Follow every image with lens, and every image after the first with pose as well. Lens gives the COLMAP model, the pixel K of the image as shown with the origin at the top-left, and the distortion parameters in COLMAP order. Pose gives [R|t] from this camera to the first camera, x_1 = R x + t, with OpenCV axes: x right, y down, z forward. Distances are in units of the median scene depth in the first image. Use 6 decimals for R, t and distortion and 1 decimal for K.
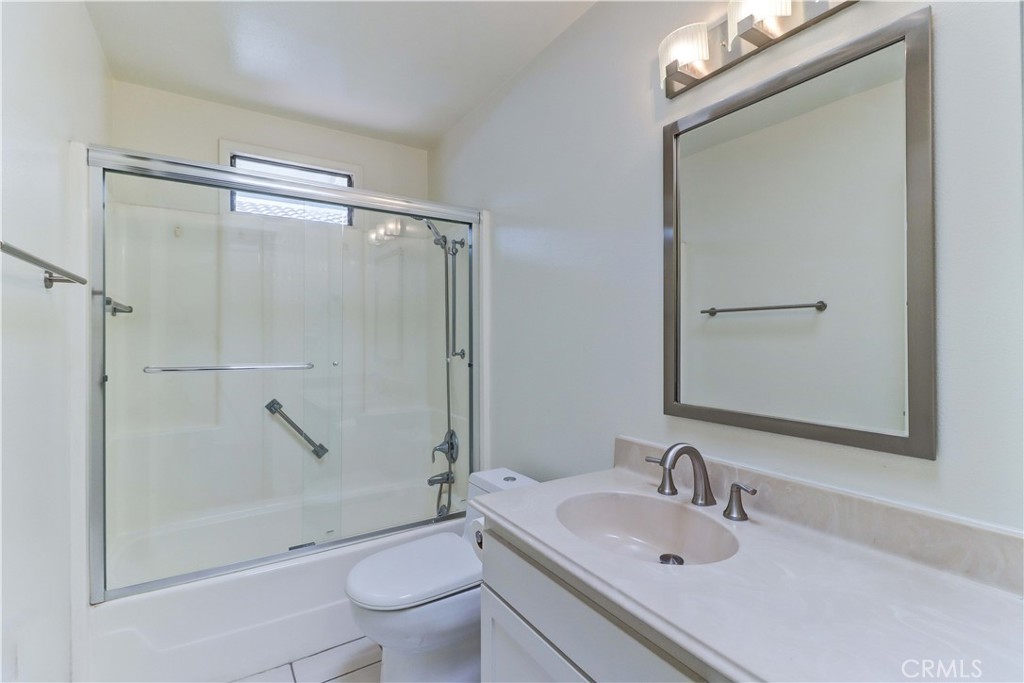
lens RADIAL K [[472.4, 0, 516.3], [0, 472.4, 331.1], [0, 0, 1]] dist [0.021549, -0.014028]
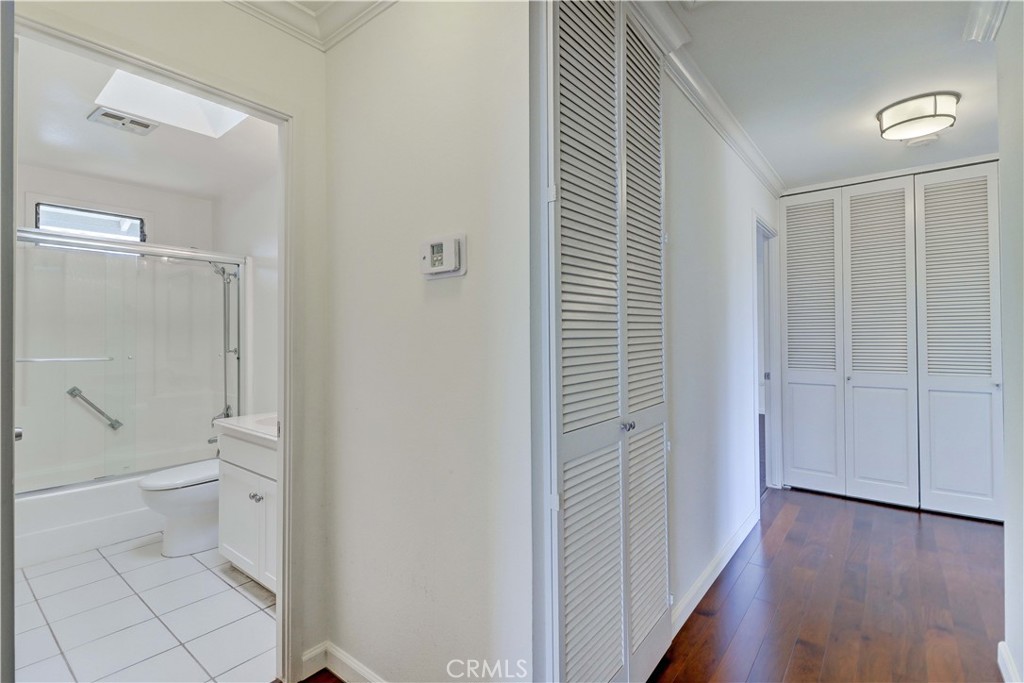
lens RADIAL K [[472.4, 0, 516.3], [0, 472.4, 331.1], [0, 0, 1]] dist [0.021549, -0.014028]
pose [[0.947209, -0.000816, 0.320617, 0.242046], [0.002349, 0.999988, -0.004392, -0.005606], [-0.320609, 0.004913, 0.947199, -0.678152]]
